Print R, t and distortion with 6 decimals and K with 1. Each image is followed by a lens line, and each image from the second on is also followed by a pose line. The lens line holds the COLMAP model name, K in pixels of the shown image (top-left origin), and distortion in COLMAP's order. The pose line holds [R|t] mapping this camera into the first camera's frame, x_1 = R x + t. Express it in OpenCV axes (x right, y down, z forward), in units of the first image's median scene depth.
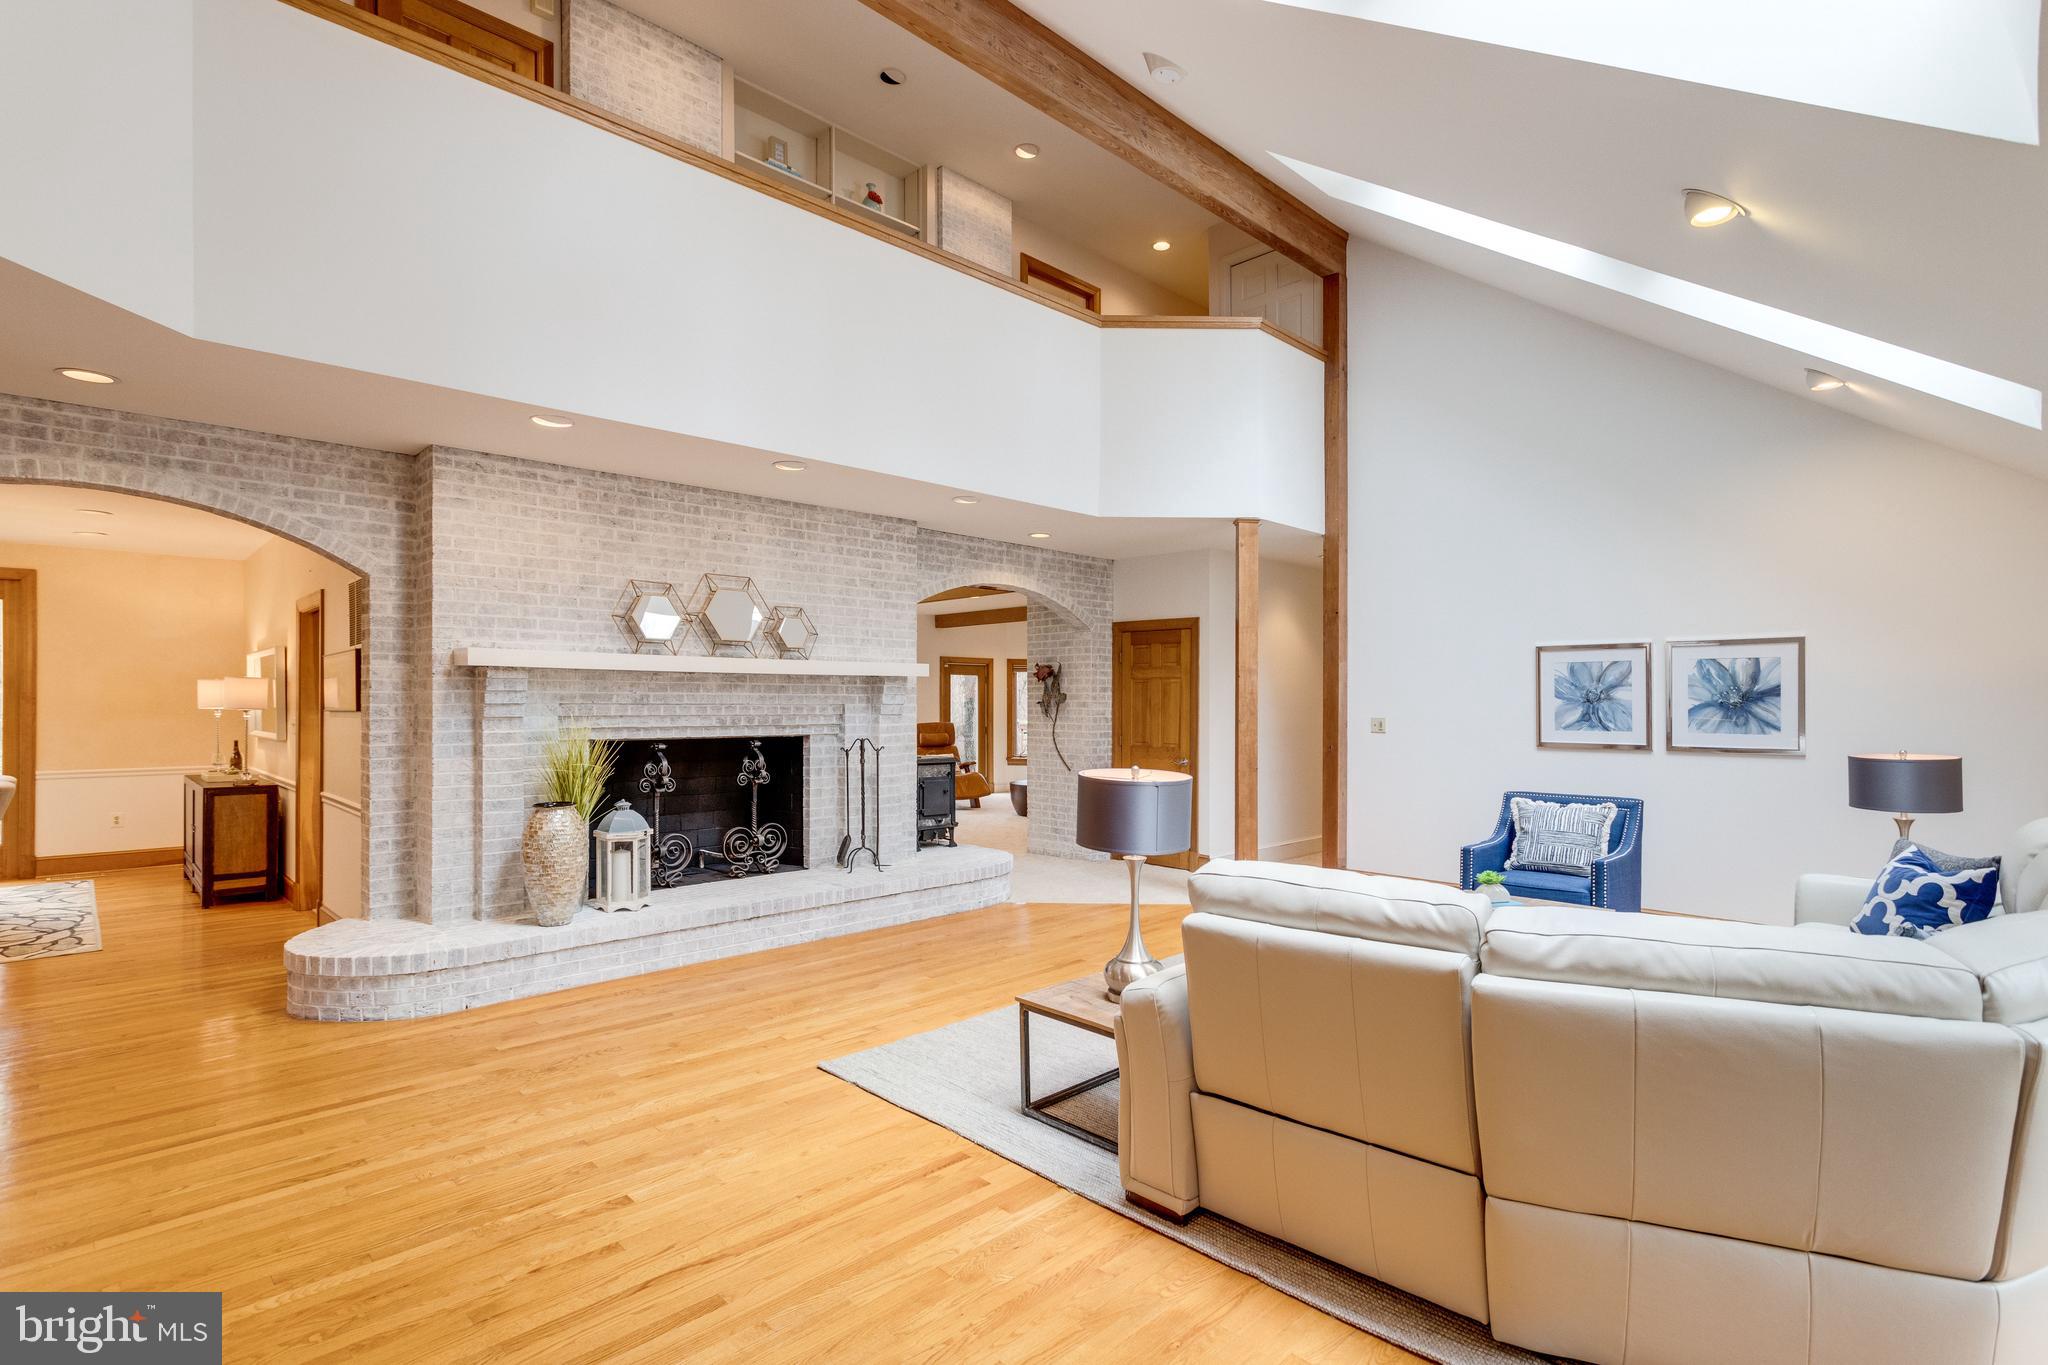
lens RADIAL K [[970.3, 0, 1034.2], [0, 970.3, 695.6], [0, 0, 1]] dist [-0.000379, 0.003492]
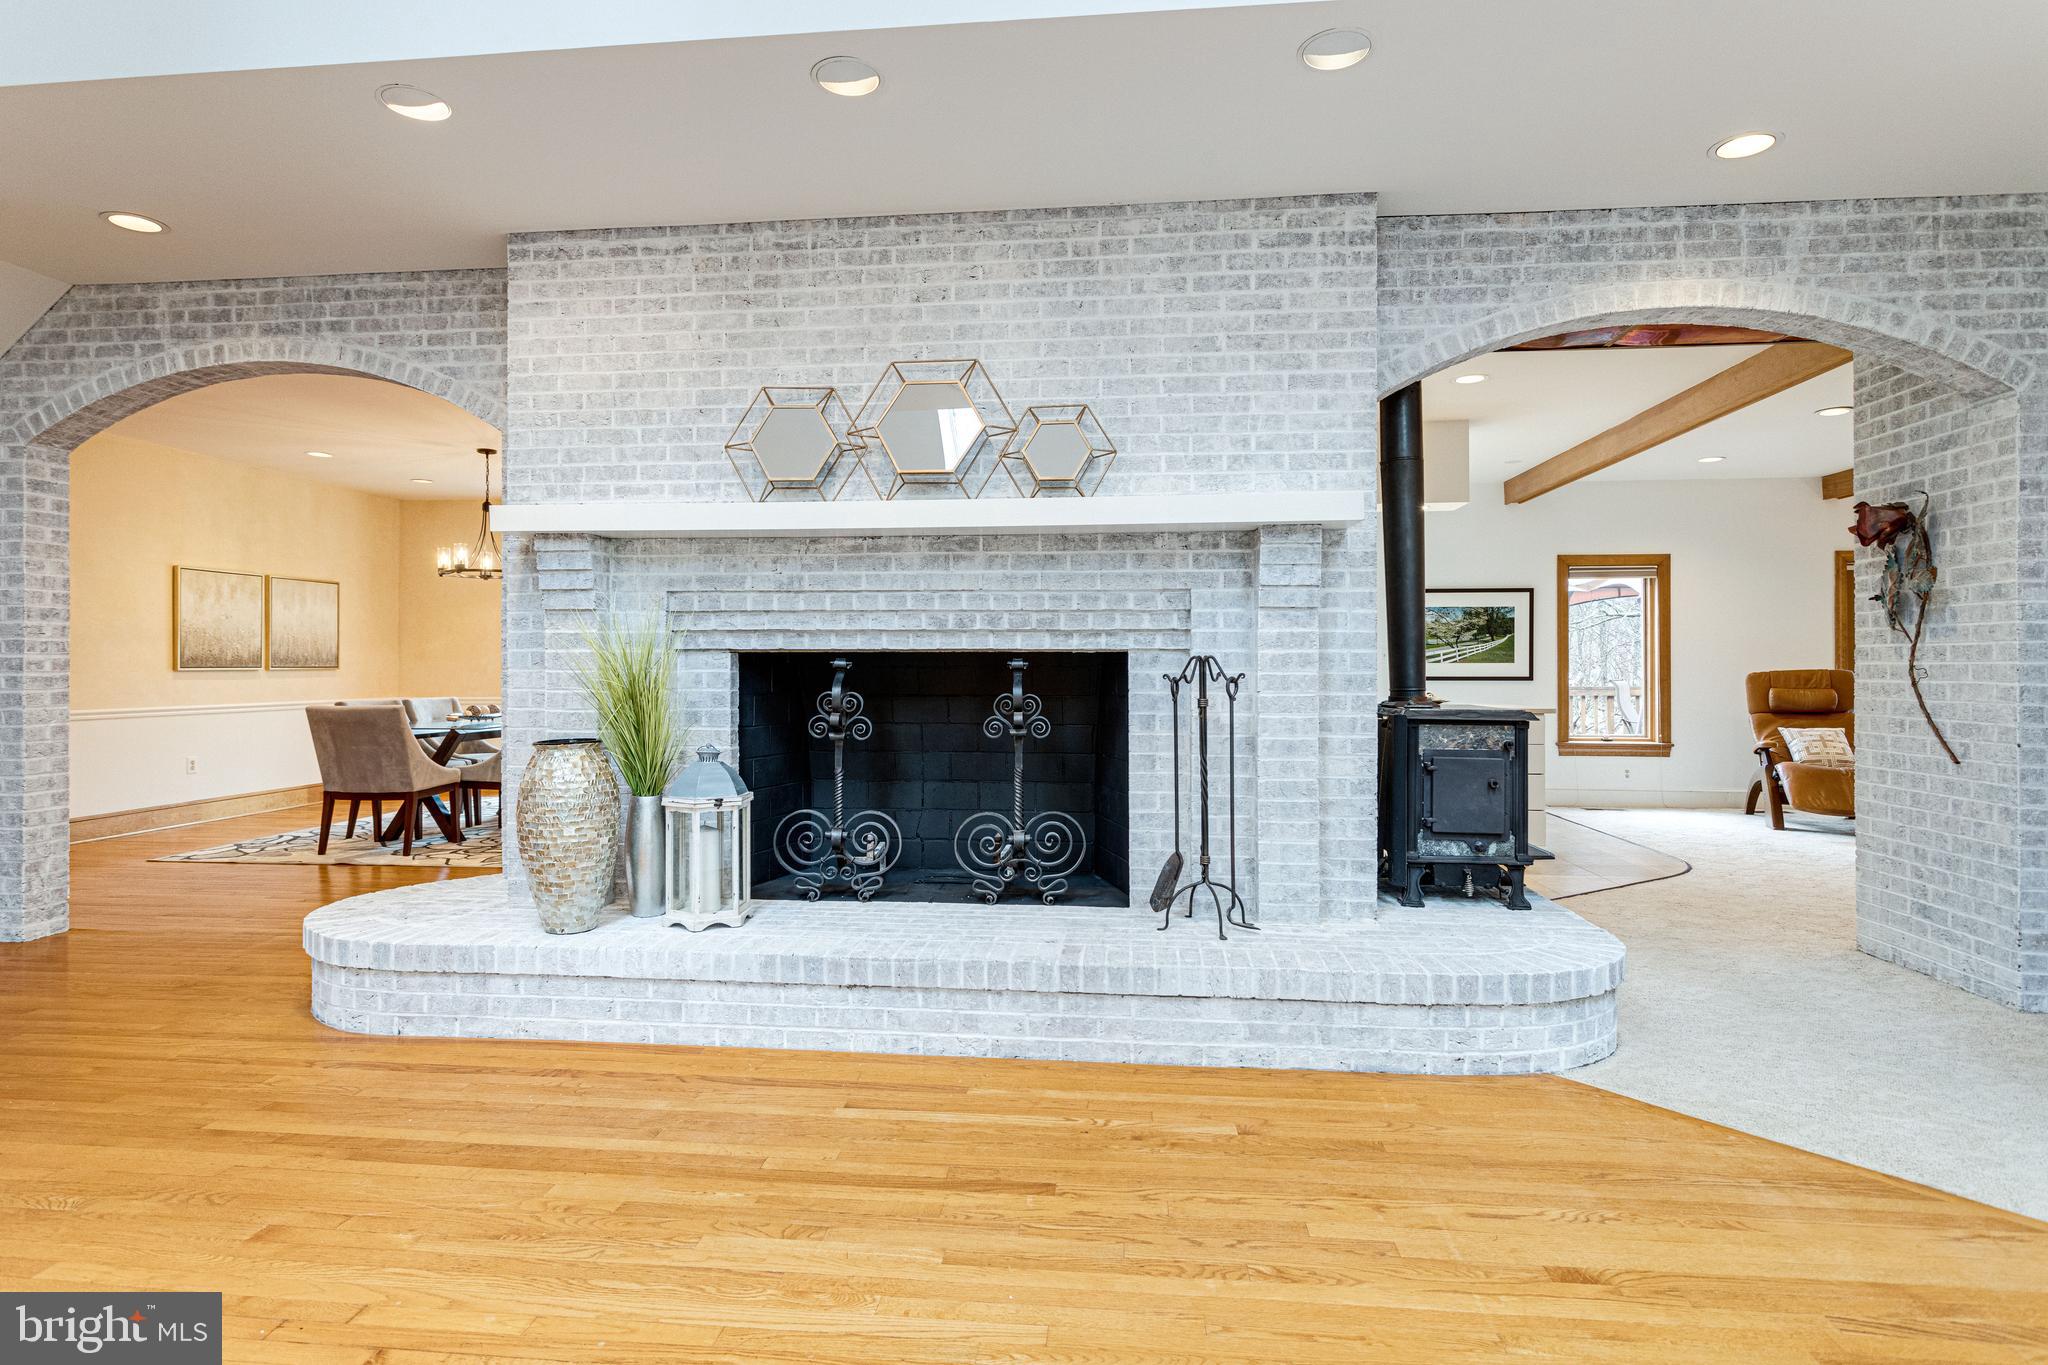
lens RADIAL K [[1072.2, 0, 1027.1], [0, 1072.2, 663.0], [0, 0, 1]] dist [0.000968, 0.001514]
pose [[0.637435, -0.005949, -0.770482, 0.203966], [0.005866, 0.999979, -0.002868, 0.055416], [0.770482, -0.002692, 0.637456, 0.672019]]
